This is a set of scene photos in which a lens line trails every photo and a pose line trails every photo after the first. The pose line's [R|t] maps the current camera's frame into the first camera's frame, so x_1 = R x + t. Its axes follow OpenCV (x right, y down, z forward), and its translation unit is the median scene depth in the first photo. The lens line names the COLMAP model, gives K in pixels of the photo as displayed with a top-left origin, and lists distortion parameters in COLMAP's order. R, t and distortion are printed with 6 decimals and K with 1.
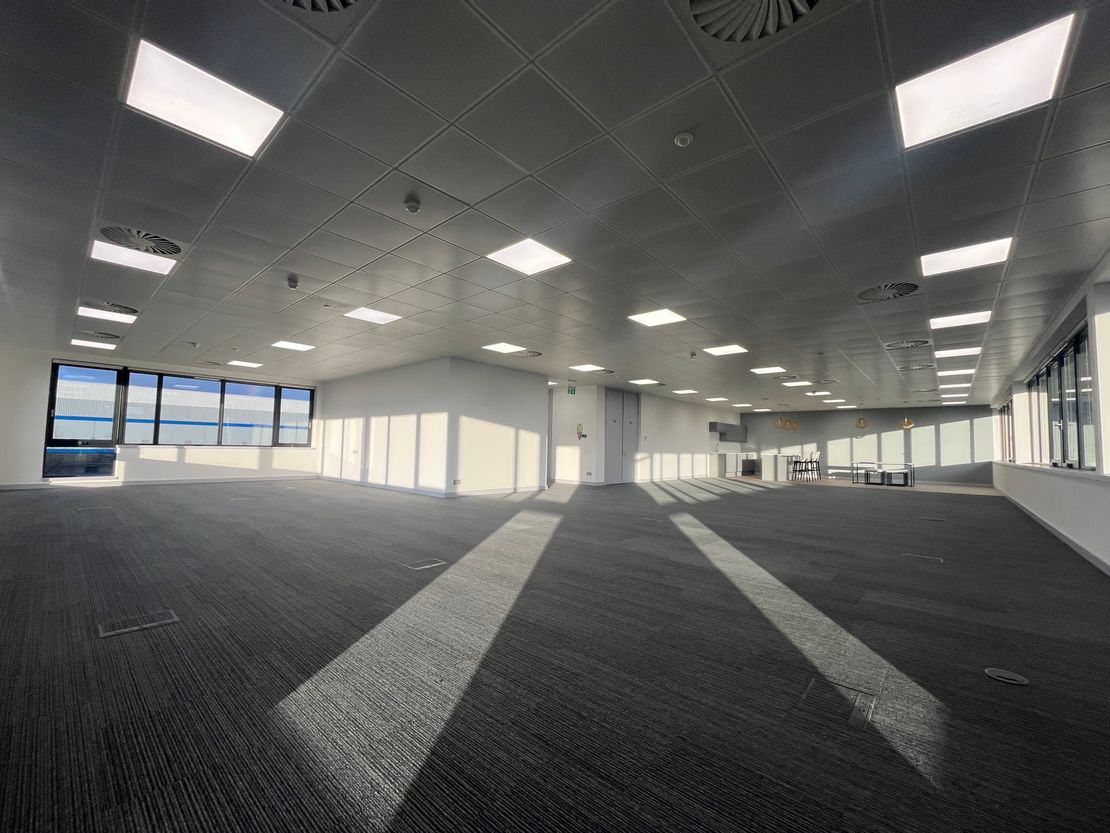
lens RADIAL K [[450.0, 0, 552.3], [0, 450.0, 420.1], [0, 0, 1]] dist [-0.002566, 0.000093]
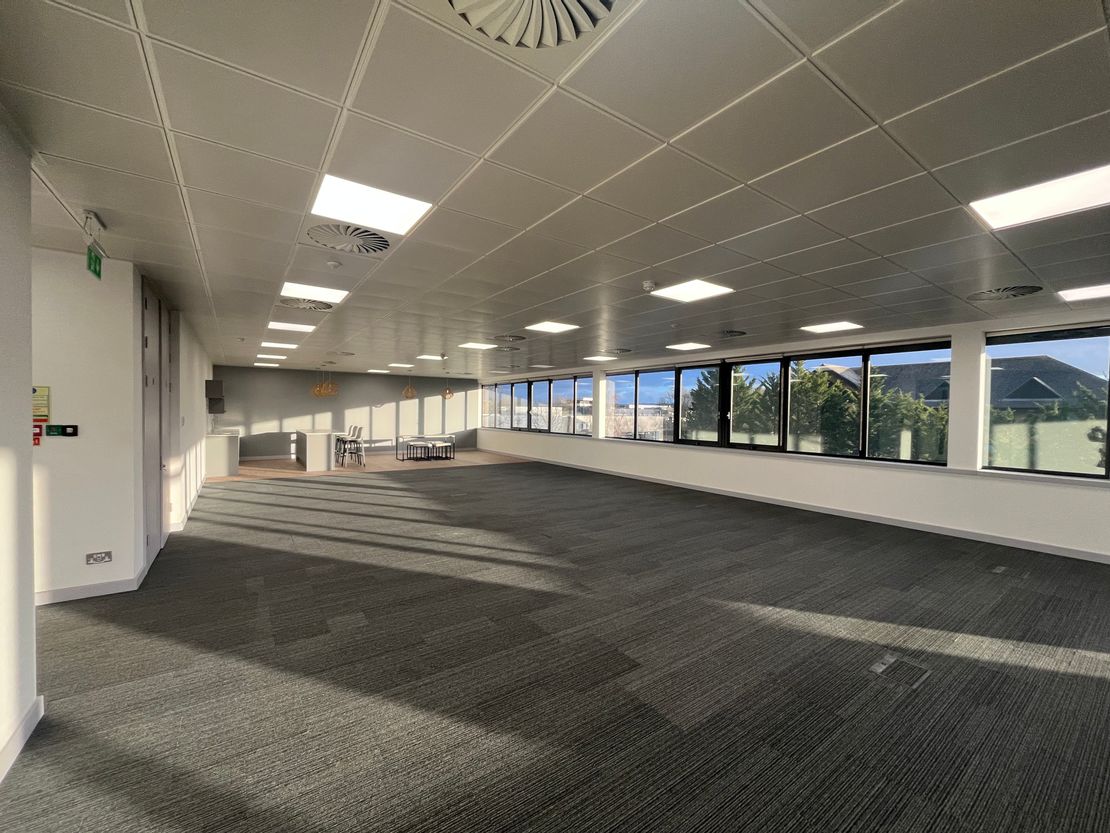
lens RADIAL K [[450.0, 0, 550.0], [0, 450.0, 418.9], [0, 0, 1]] dist [-0.002566, 0.000093]
pose [[0.244986, -0.032341, 0.968987, -0.098776], [-0.069023, 0.996326, 0.050705, -0.005017], [-0.967067, -0.079305, 0.241853, 0.502986]]
